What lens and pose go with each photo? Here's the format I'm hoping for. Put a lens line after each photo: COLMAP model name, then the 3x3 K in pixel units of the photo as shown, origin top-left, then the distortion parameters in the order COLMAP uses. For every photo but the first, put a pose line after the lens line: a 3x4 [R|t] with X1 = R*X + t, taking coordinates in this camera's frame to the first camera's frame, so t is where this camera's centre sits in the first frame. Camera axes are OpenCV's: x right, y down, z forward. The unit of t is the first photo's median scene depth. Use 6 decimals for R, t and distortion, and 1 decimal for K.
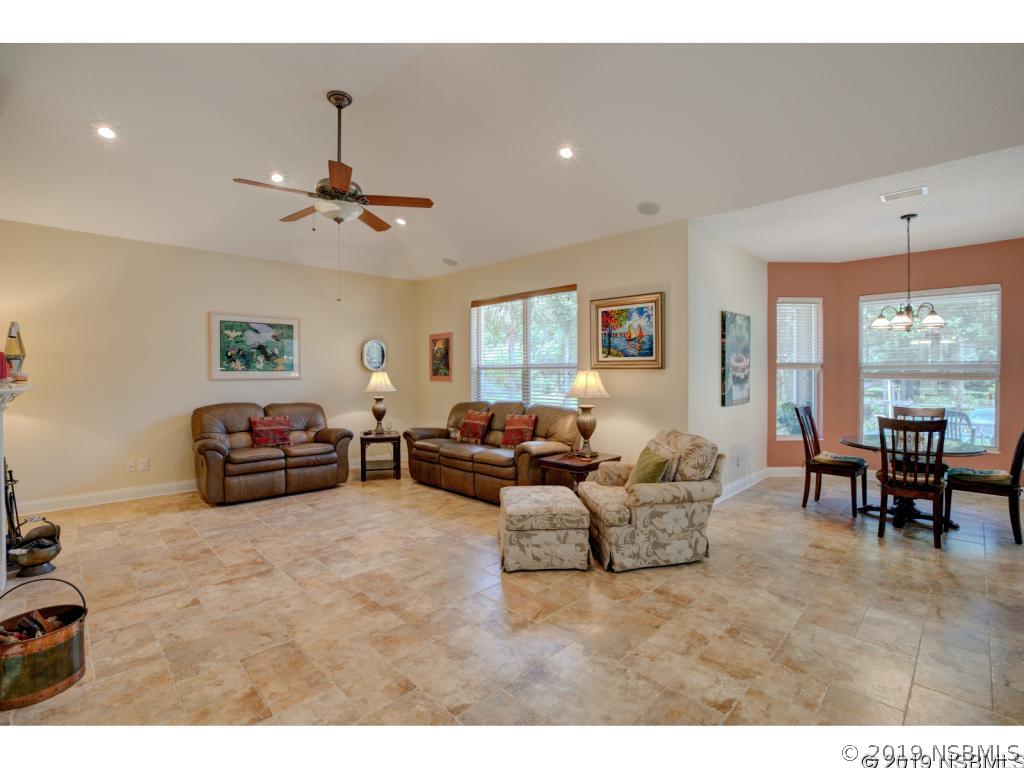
lens RADIAL K [[473.4, 0, 521.7], [0, 473.4, 368.1], [0, 0, 1]] dist [-0.036827, 0.001272]
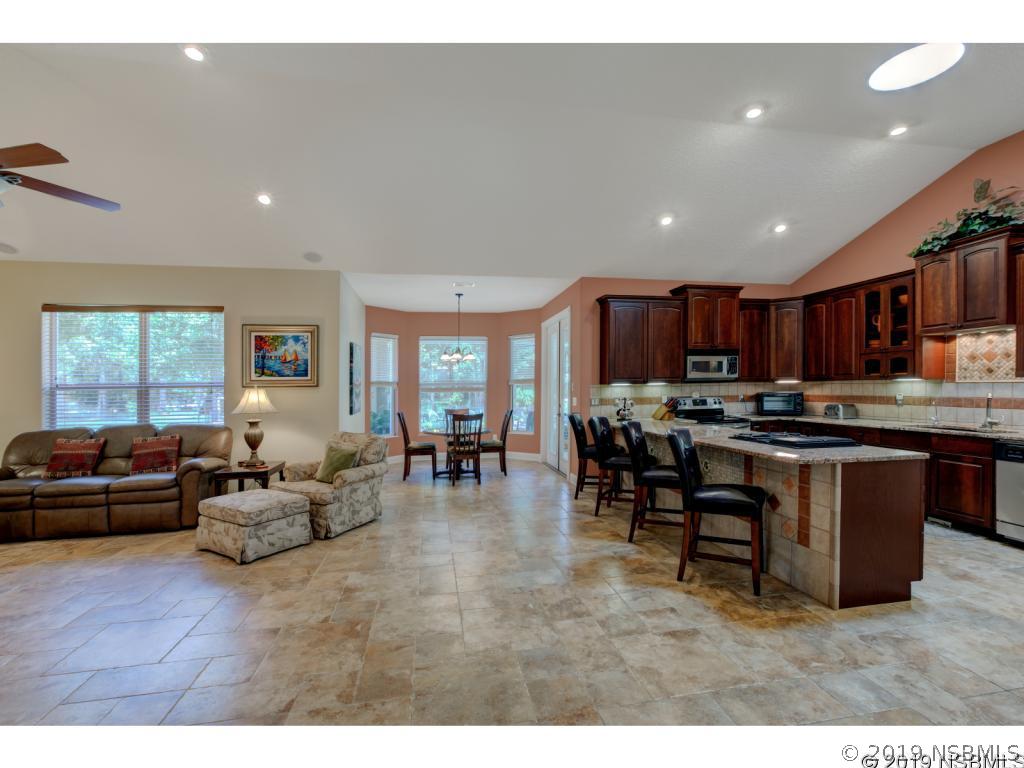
lens RADIAL K [[465.0, 0, 515.6], [0, 465.0, 402.9], [0, 0, 1]] dist [-0.034827, 0.017479]
pose [[0.573654, -0.035485, 0.818329, -0.381525], [0.005815, 0.999212, 0.039252, -0.000713], [-0.819077, -0.017759, 0.573408, -0.123914]]
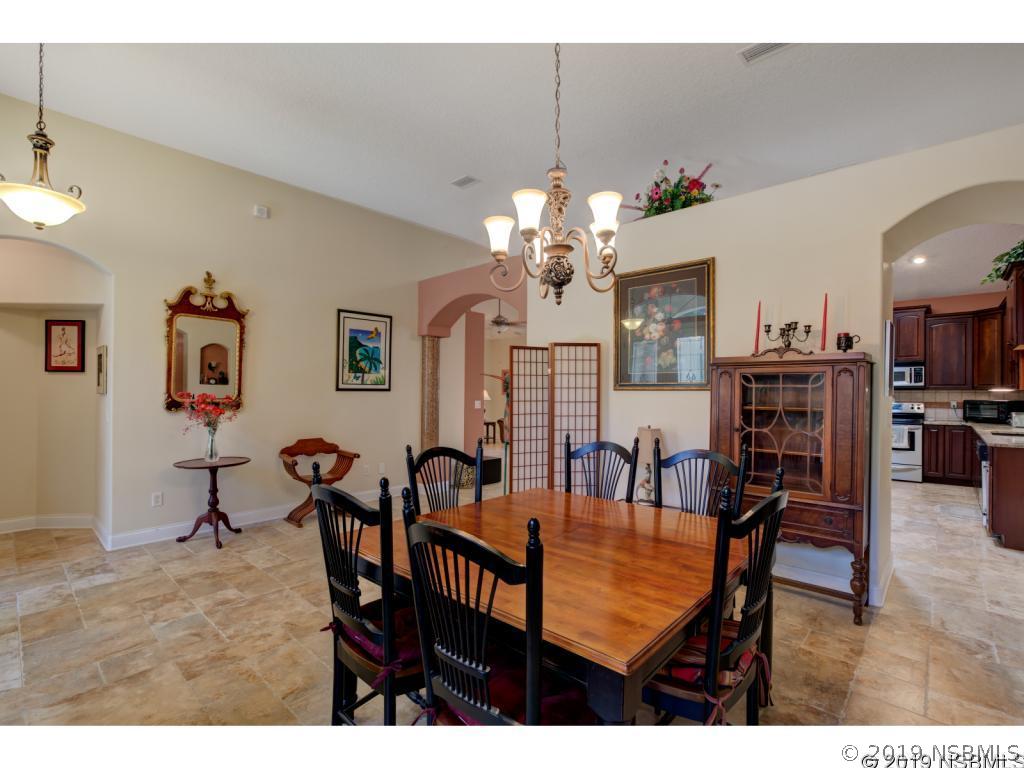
lens RADIAL K [[476.6, 0, 527.3], [0, 476.6, 381.5], [0, 0, 1]] dist [0.003292, 0.000424]
pose [[0.998255, 0.005820, 0.058770, -0.293161], [-0.005425, 0.999962, -0.006875, -0.013290], [-0.058807, 0.006544, 0.998248, -1.304528]]
